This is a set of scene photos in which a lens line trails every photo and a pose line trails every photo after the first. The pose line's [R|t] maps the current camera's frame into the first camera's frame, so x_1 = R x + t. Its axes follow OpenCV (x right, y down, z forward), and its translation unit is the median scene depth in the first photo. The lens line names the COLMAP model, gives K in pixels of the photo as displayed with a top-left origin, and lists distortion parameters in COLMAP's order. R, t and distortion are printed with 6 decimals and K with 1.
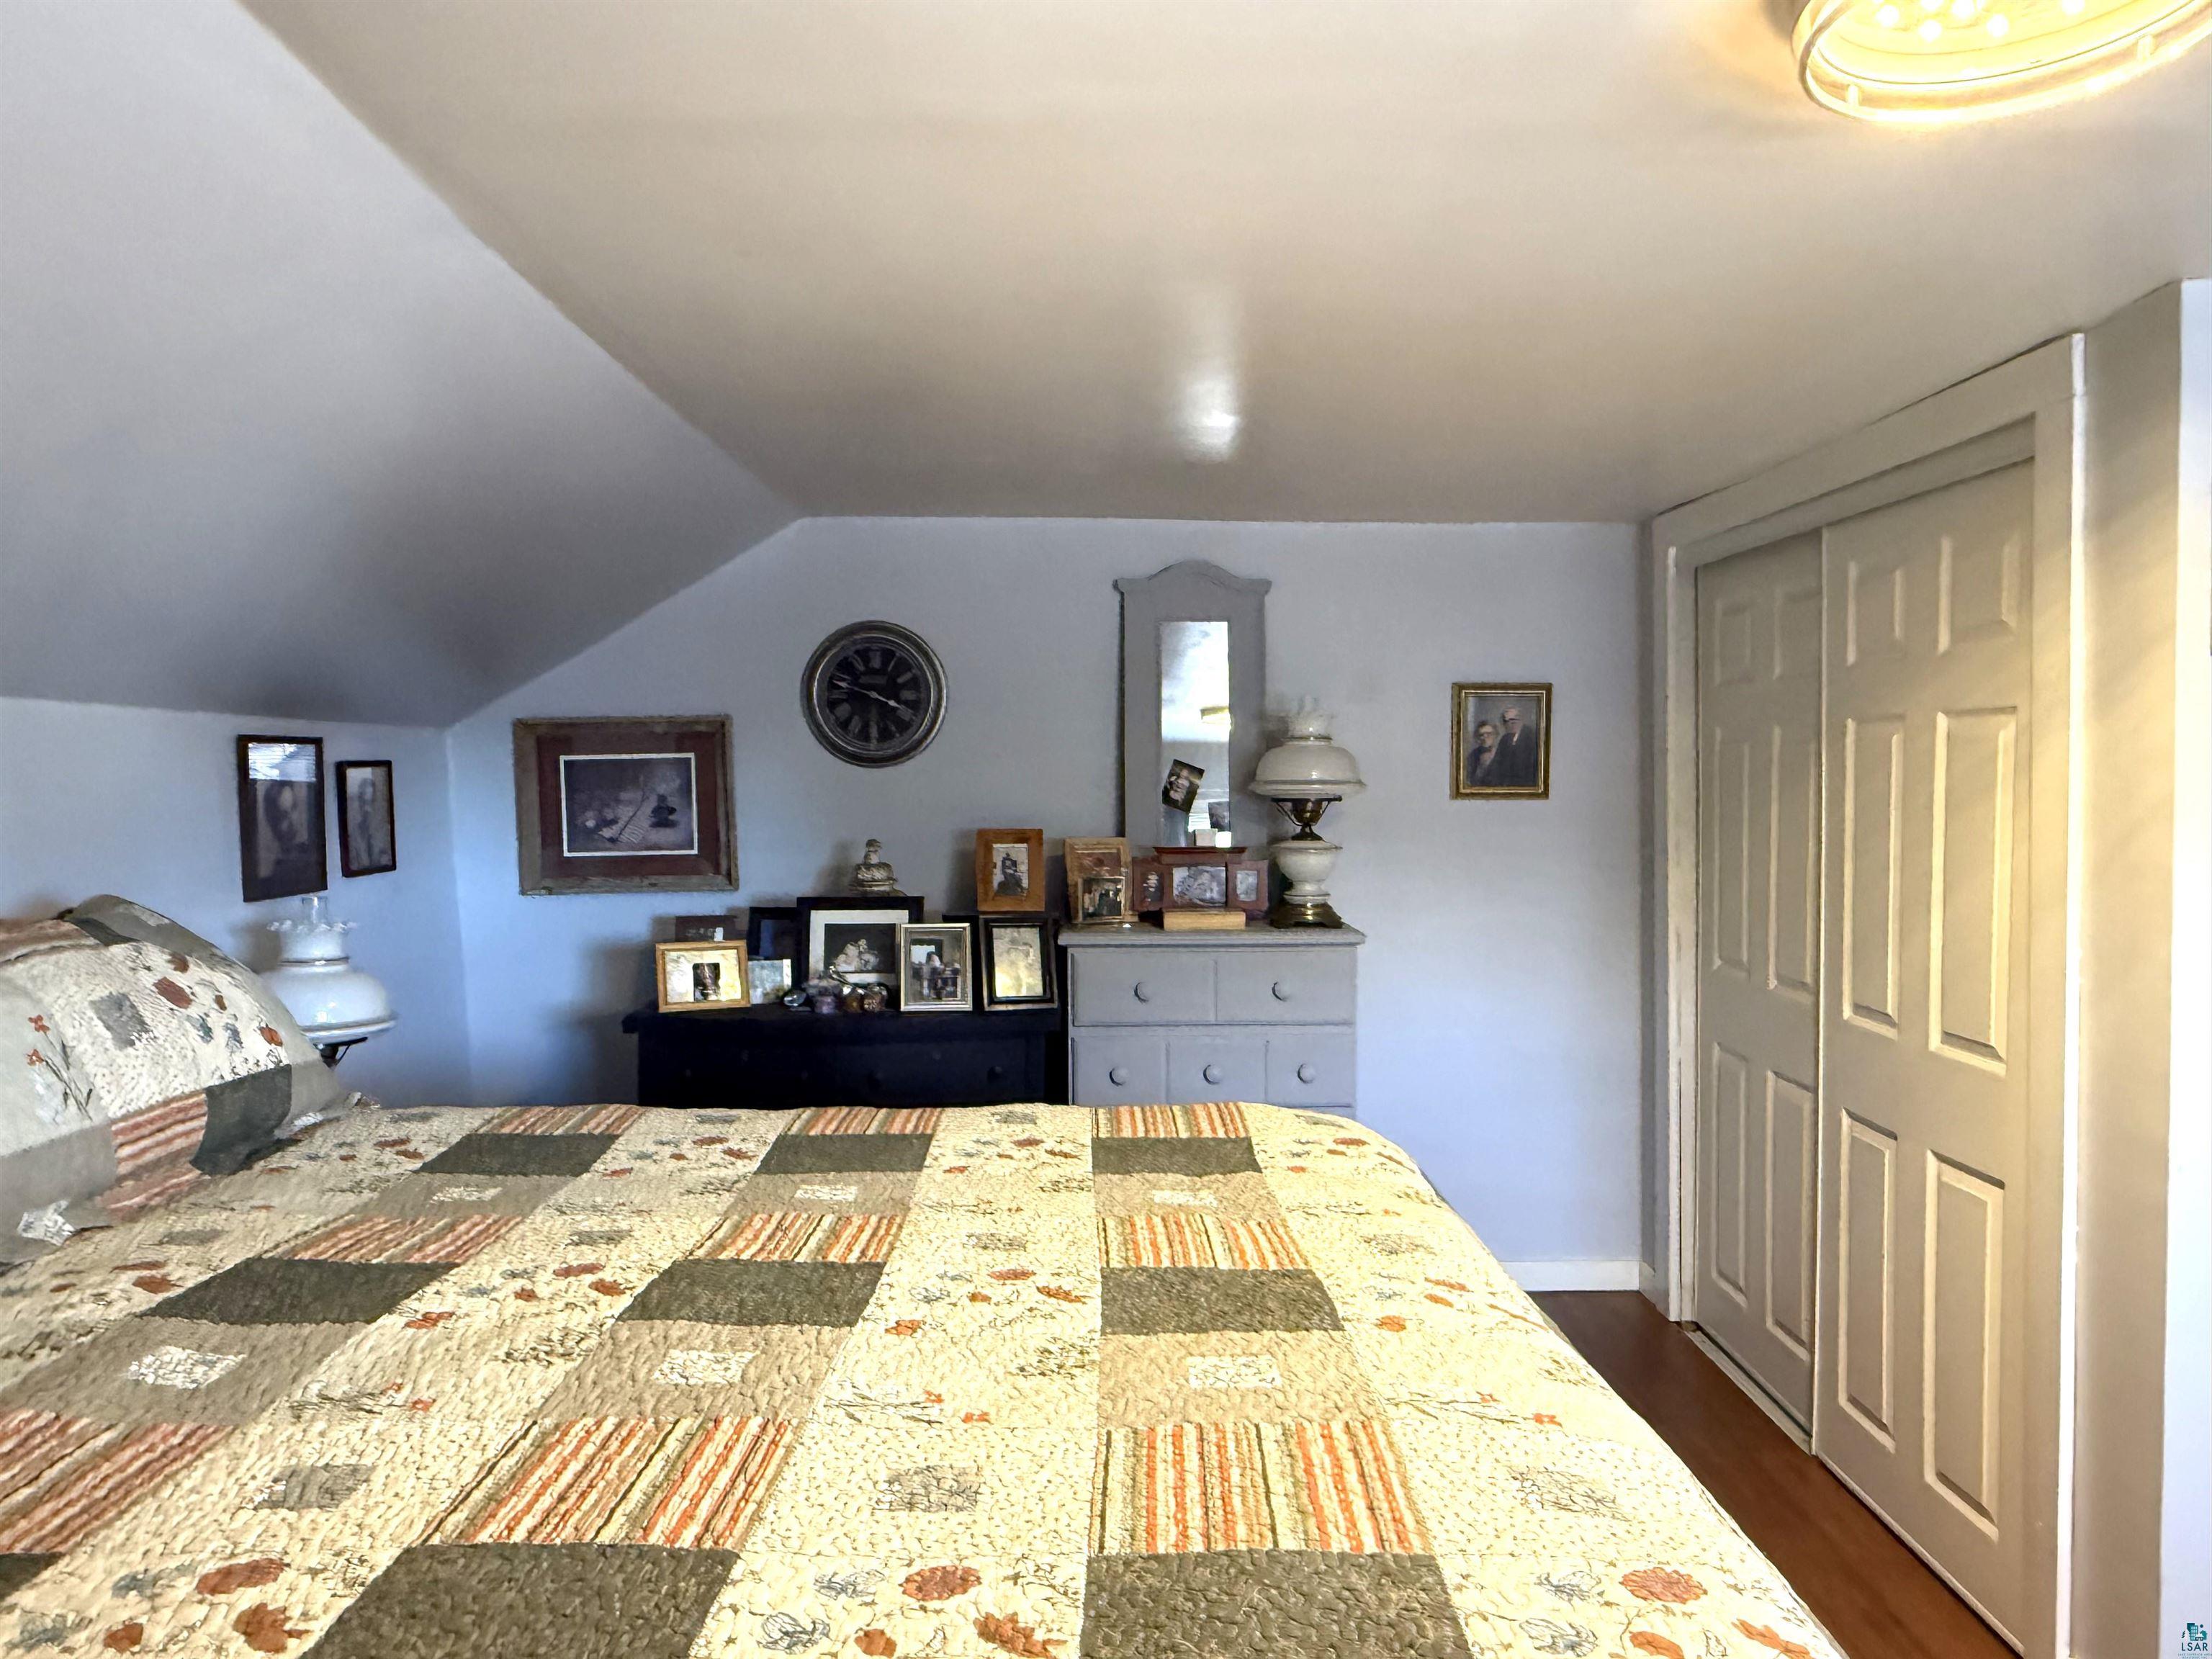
lens RADIAL K [[1479.5, 0, 1113.4], [0, 1479.5, 838.3], [0, 0, 1]] dist [0.004954, 0.000796]
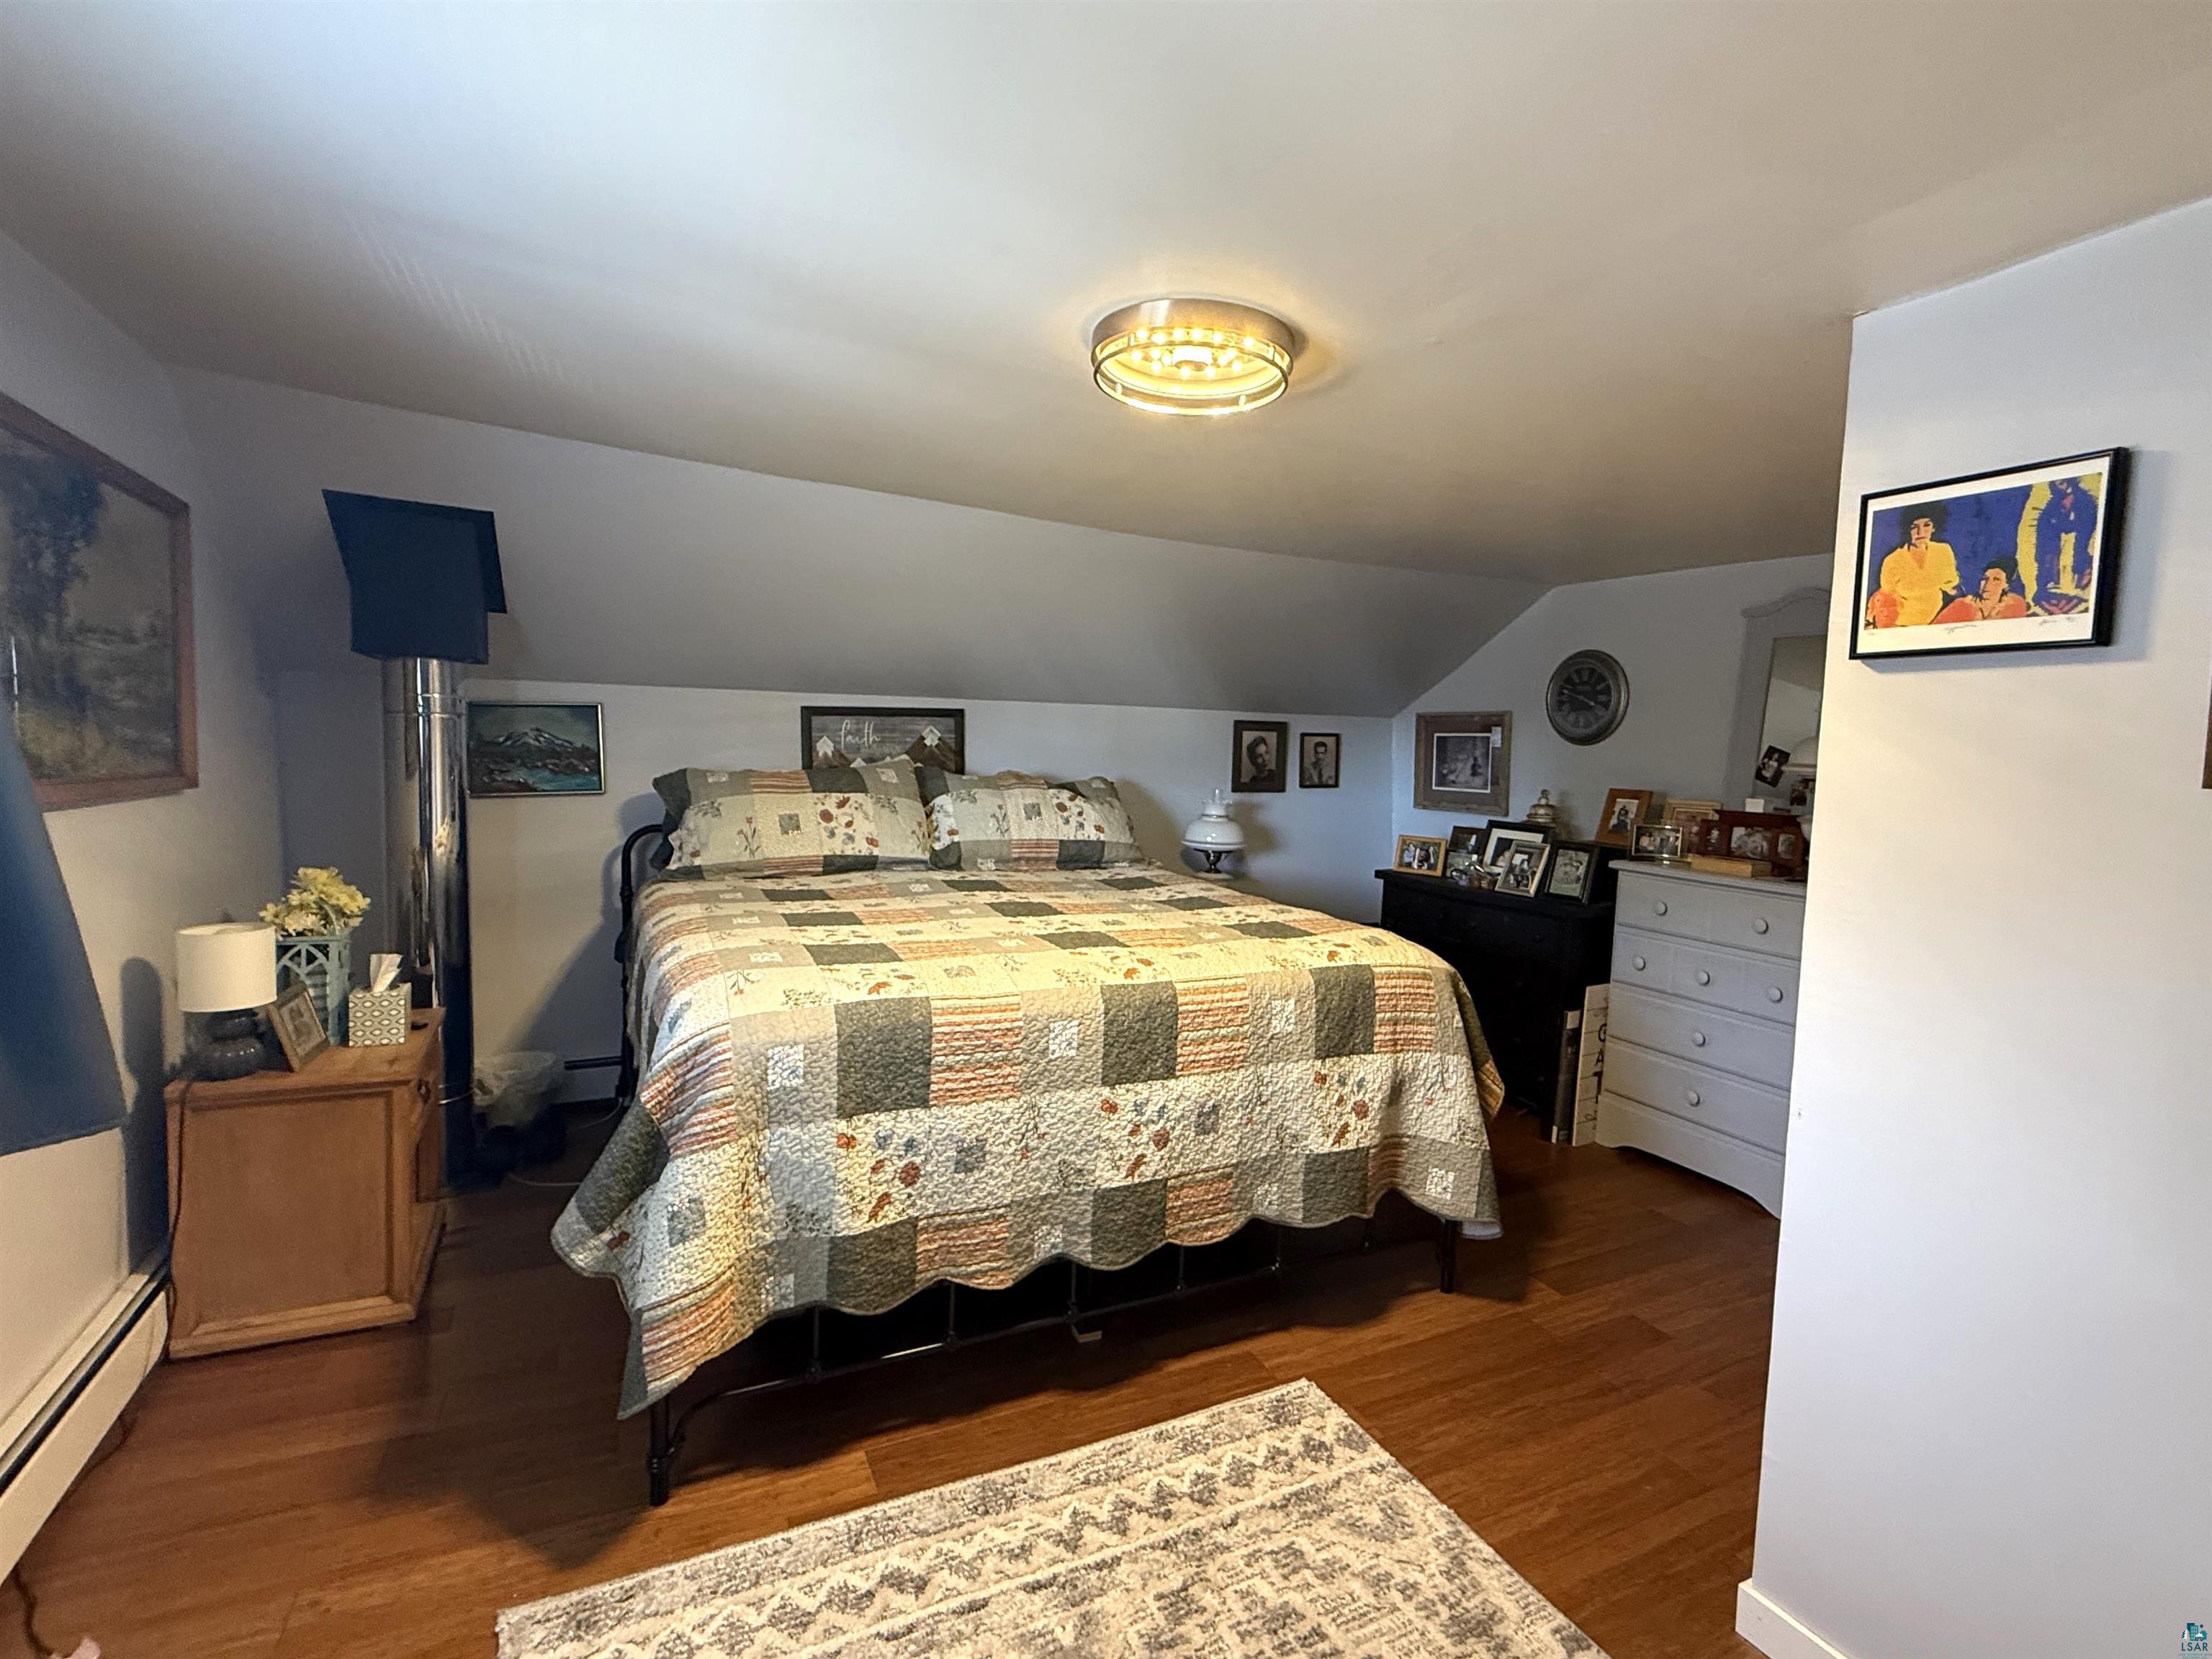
lens RADIAL K [[1059.9, 0, 1106.2], [0, 1059.9, 822.3], [0, 0, 1]] dist [0.001011, 0.000659]
pose [[0.434751, 0.094838, -0.895543, 0.647704], [-0.071930, 0.994919, 0.070443, -0.010469], [0.897673, 0.033791, 0.439364, 0.075008]]
